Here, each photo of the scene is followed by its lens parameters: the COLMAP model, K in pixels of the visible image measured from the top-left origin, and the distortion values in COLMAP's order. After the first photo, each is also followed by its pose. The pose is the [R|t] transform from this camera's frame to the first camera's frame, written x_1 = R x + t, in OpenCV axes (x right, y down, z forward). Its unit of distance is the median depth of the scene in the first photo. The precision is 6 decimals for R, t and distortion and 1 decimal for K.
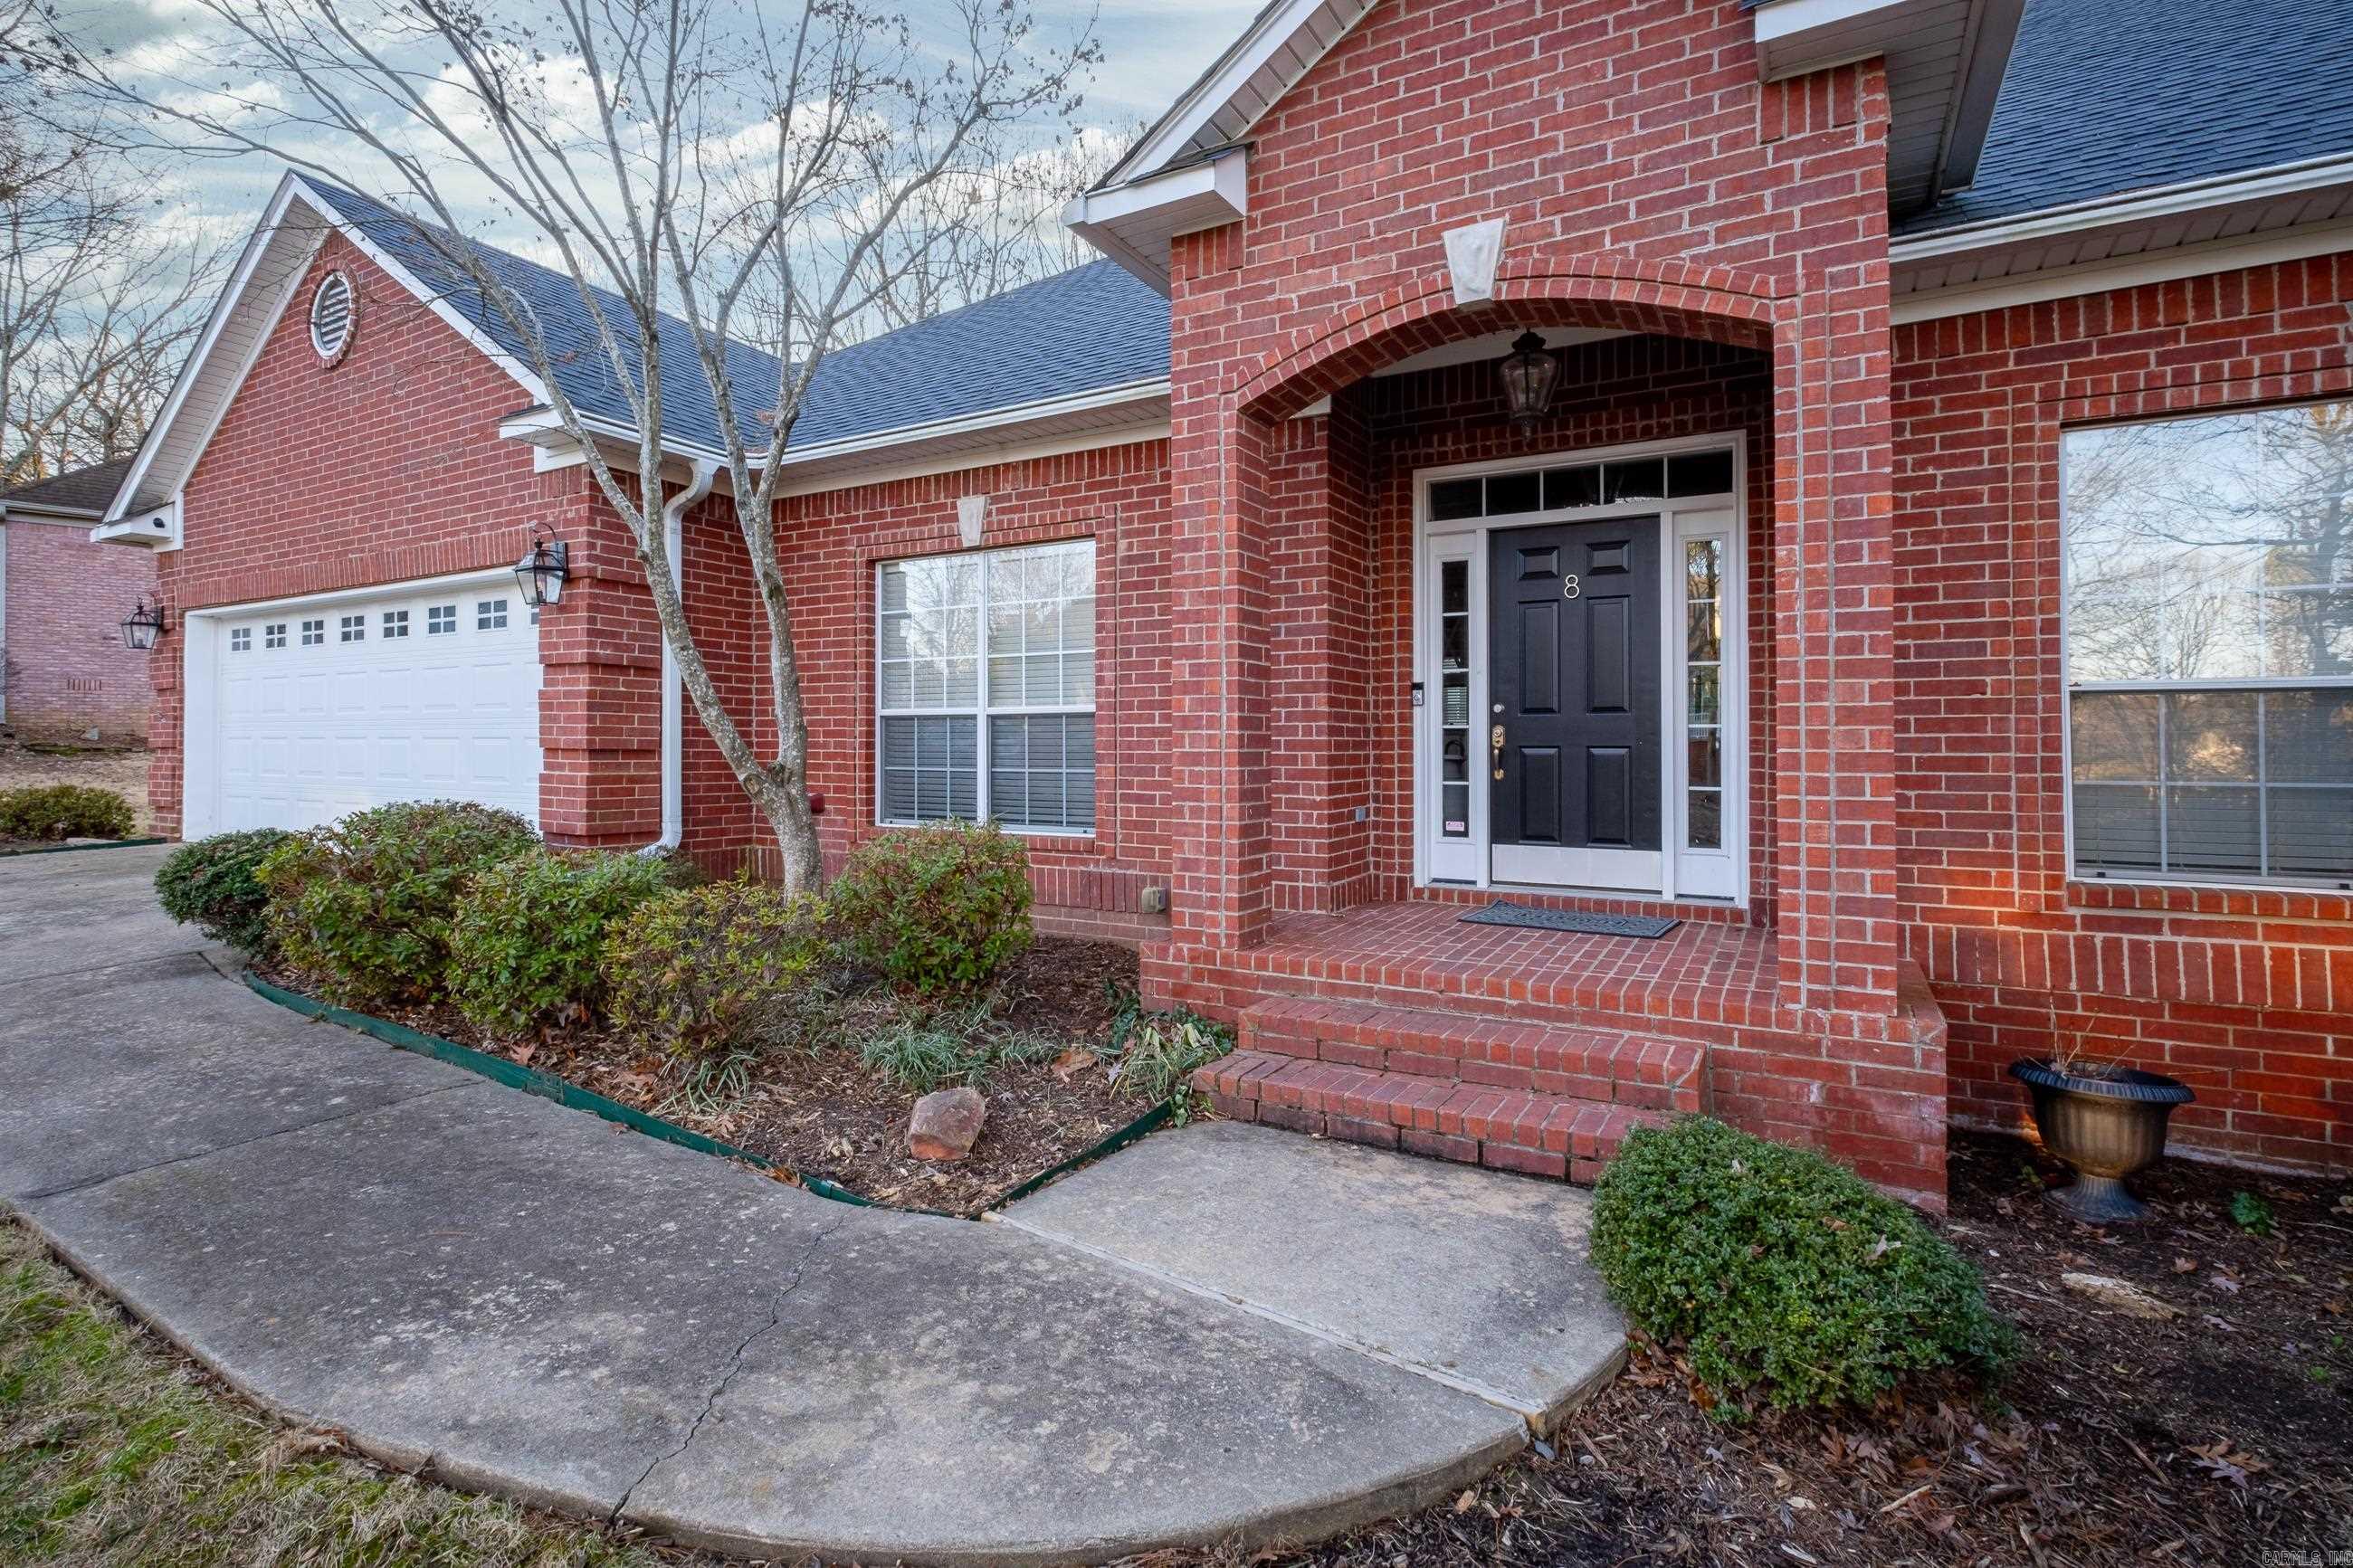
lens RADIAL K [[1071.2, 0, 1085.4], [0, 1071.2, 727.9], [0, 0, 1]] dist [-0.000477, 0.001501]
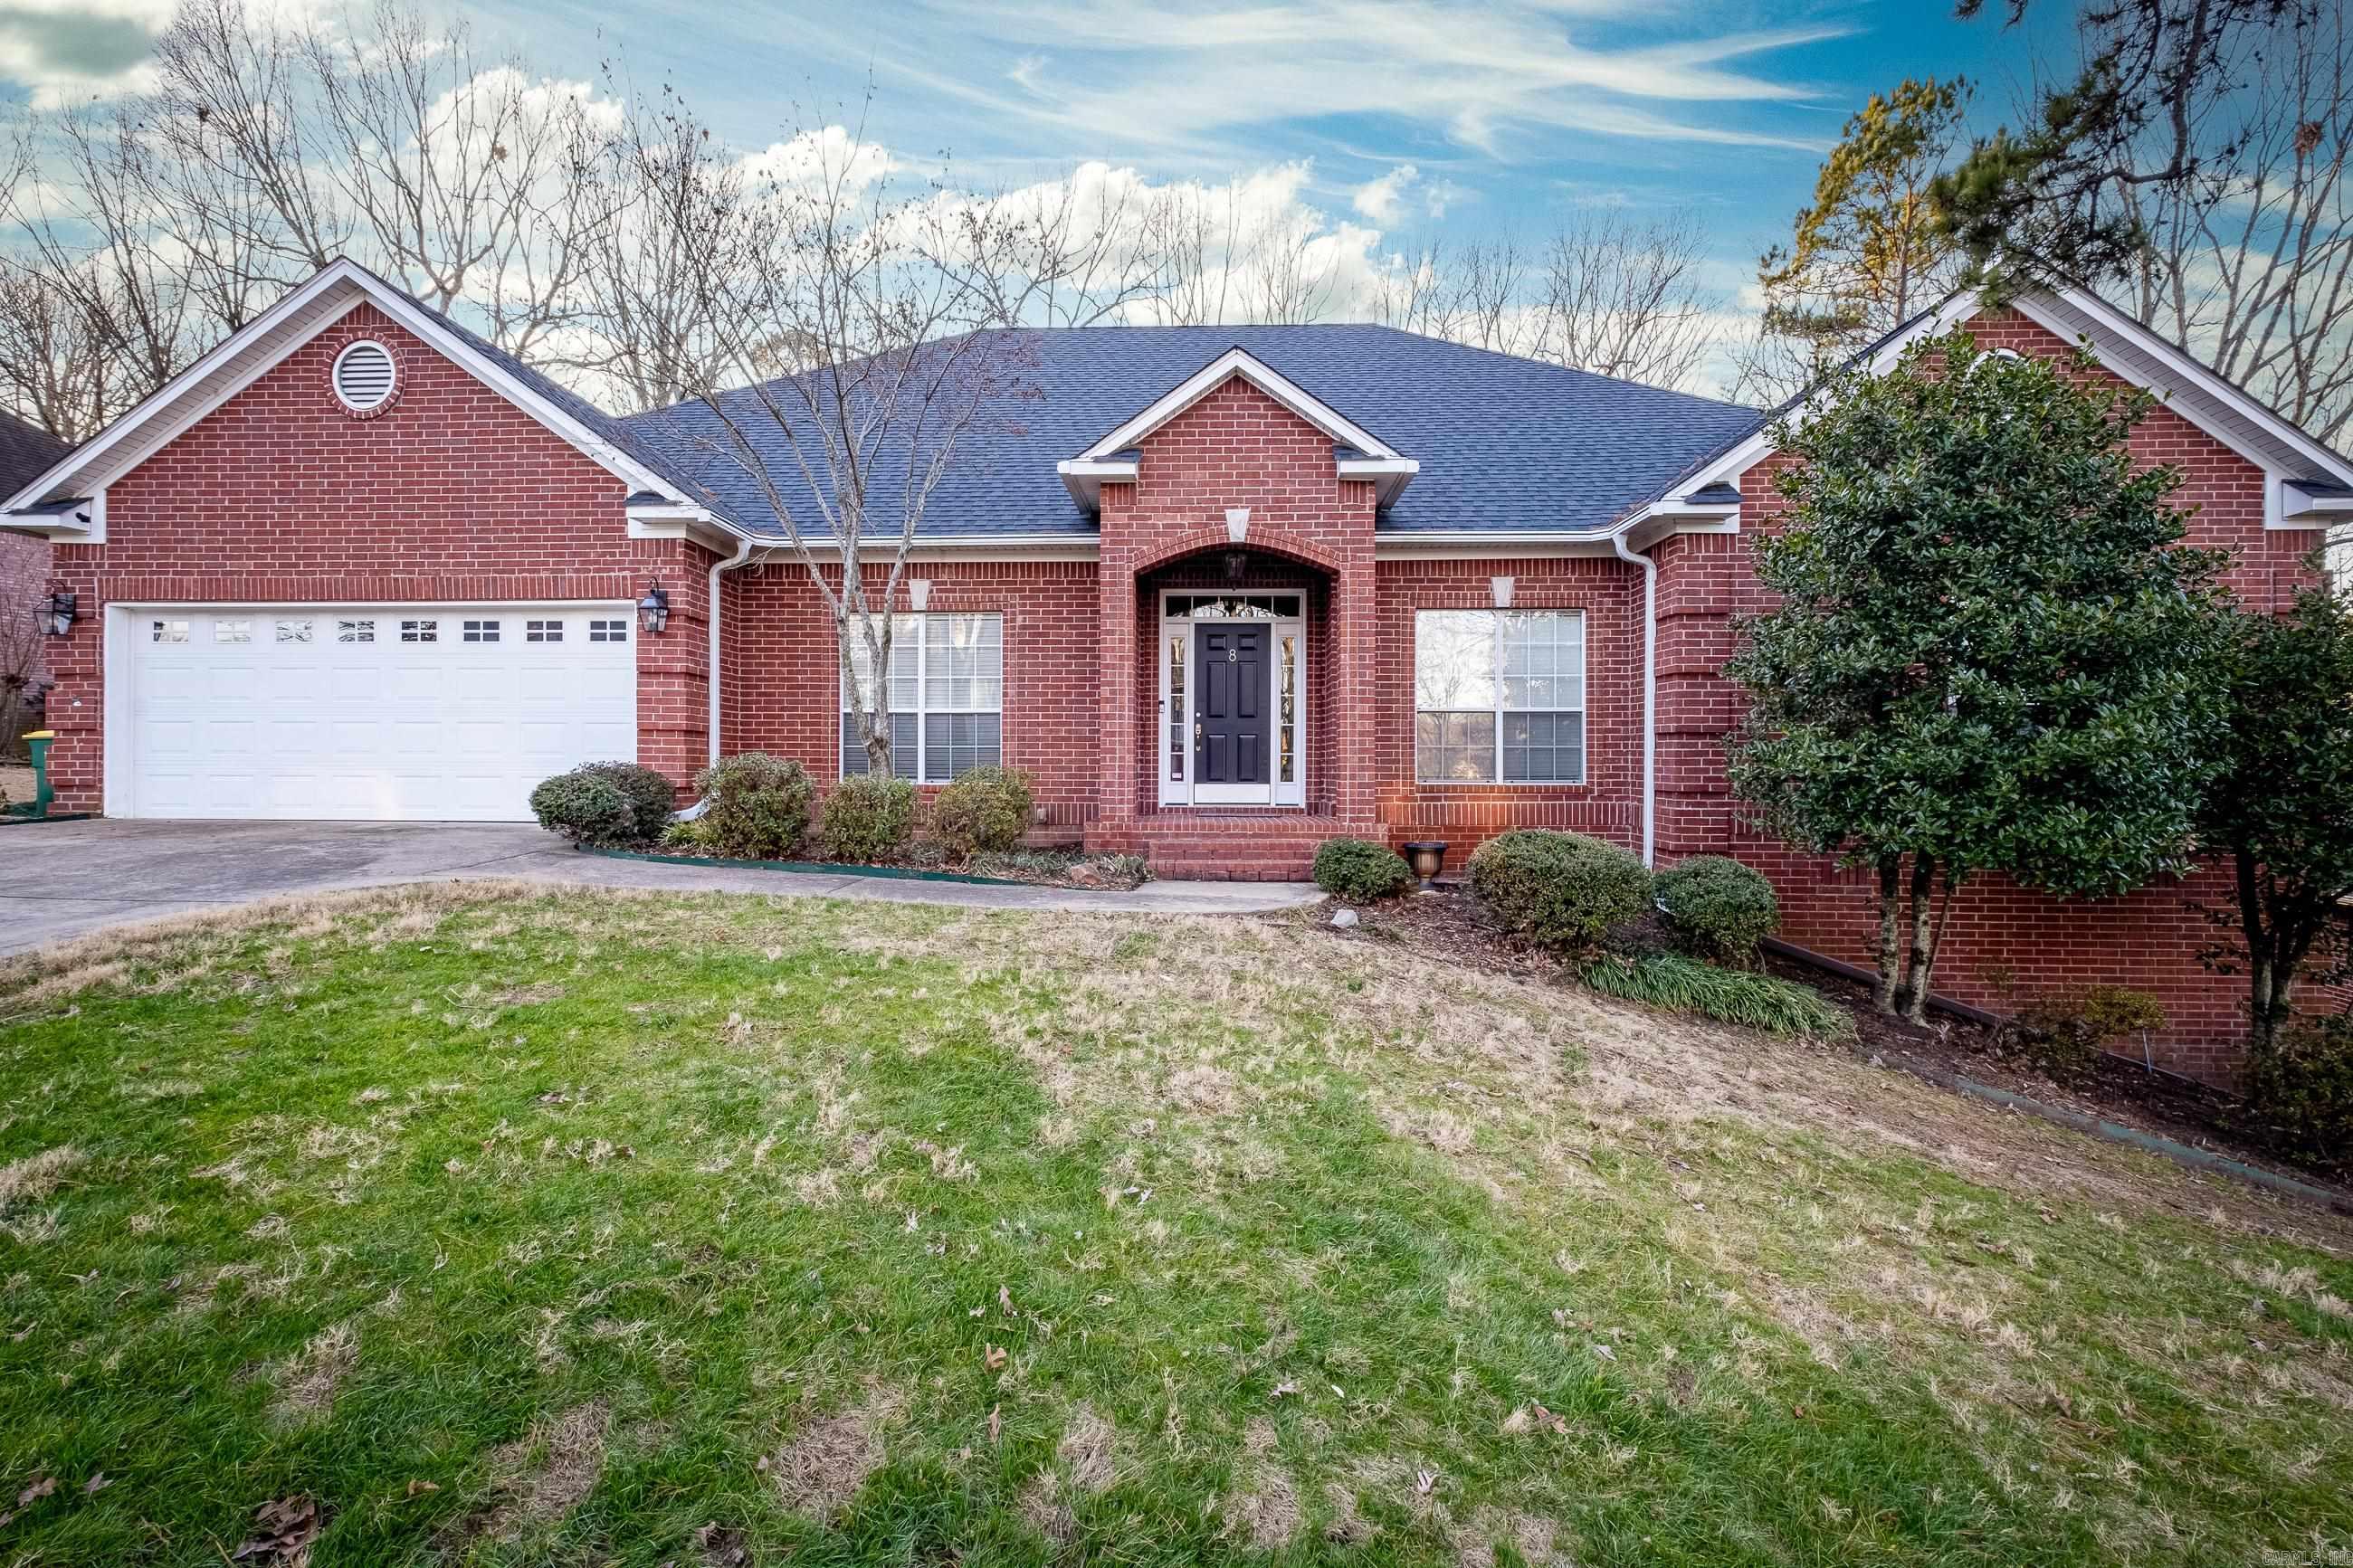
lens RADIAL K [[1071.2, 0, 1178.4], [0, 1071.2, 773.5], [0, 0, 1]] dist [-0.000477, 0.001501]
pose [[0.851497, -0.008612, 0.524289, -0.748861], [-0.005806, 0.999649, 0.025850, 0.042936], [-0.524328, -0.025055, 0.851148, -0.727534]]
